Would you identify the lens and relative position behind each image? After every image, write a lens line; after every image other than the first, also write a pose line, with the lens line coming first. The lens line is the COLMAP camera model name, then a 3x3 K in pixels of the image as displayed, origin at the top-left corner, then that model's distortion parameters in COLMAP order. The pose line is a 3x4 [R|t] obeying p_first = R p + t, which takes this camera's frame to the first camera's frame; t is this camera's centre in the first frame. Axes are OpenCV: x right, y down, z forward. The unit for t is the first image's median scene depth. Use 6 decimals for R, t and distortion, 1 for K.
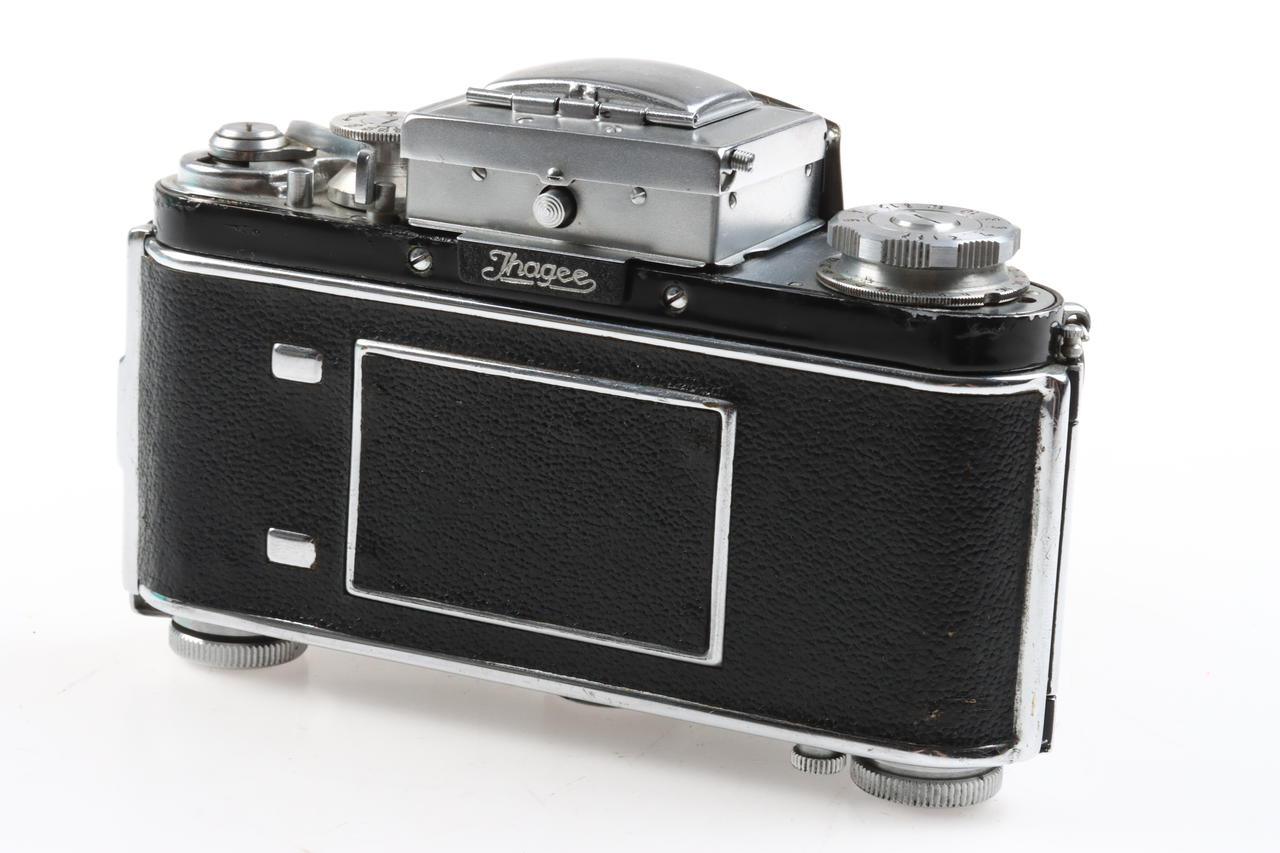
lens RADIAL K [[3604.6, 0, 640.2], [0, 3604.6, 417.6], [0, 0, 1]] dist [1.032811, 0.000000]
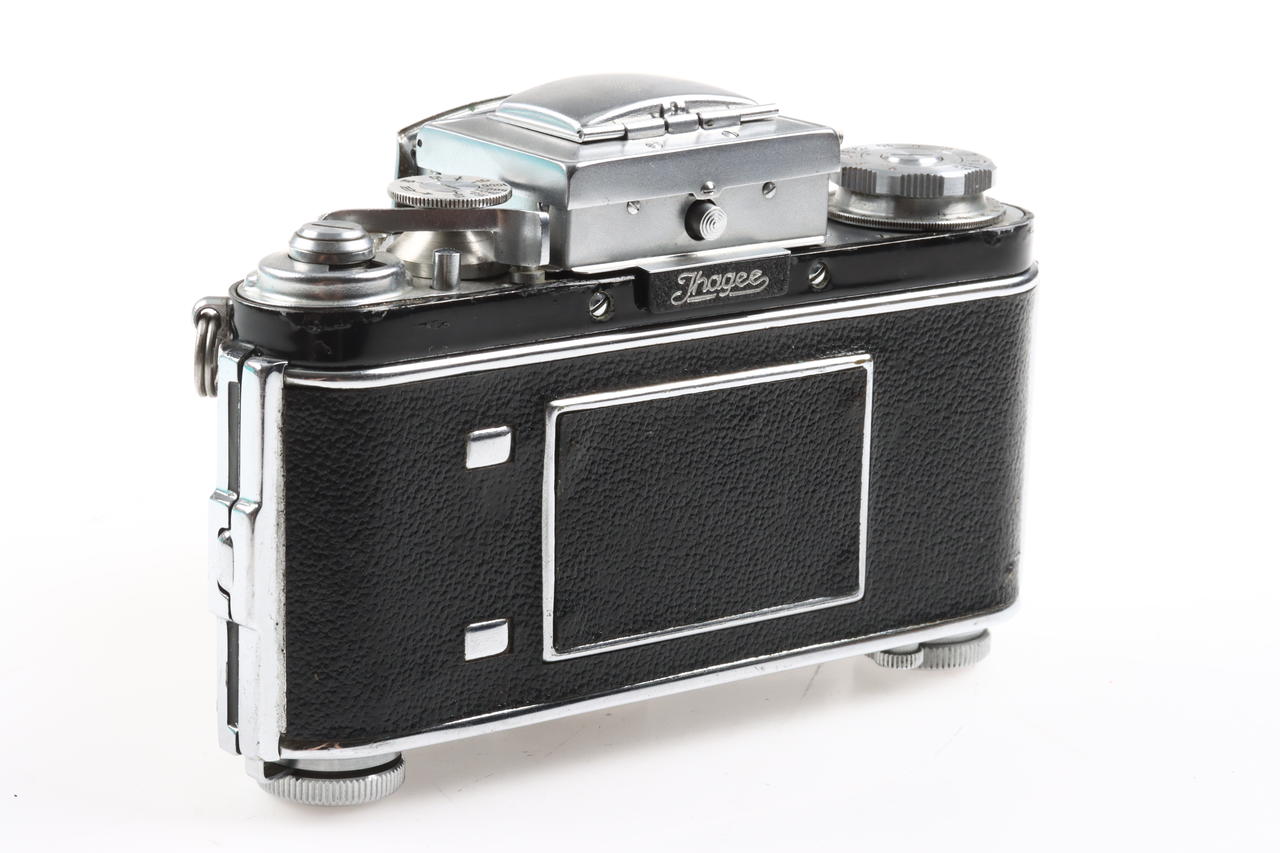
lens RADIAL K [[3604.6, 0, 640.3], [0, 3604.6, 433.8], [0, 0, 1]] dist [1.032811, 0.000000]
pose [[0.488521, -0.245559, 0.837286, -0.917400], [0.242398, 0.960005, 0.140122, -0.149403], [-0.838207, 0.134504, 0.528505, 0.471489]]
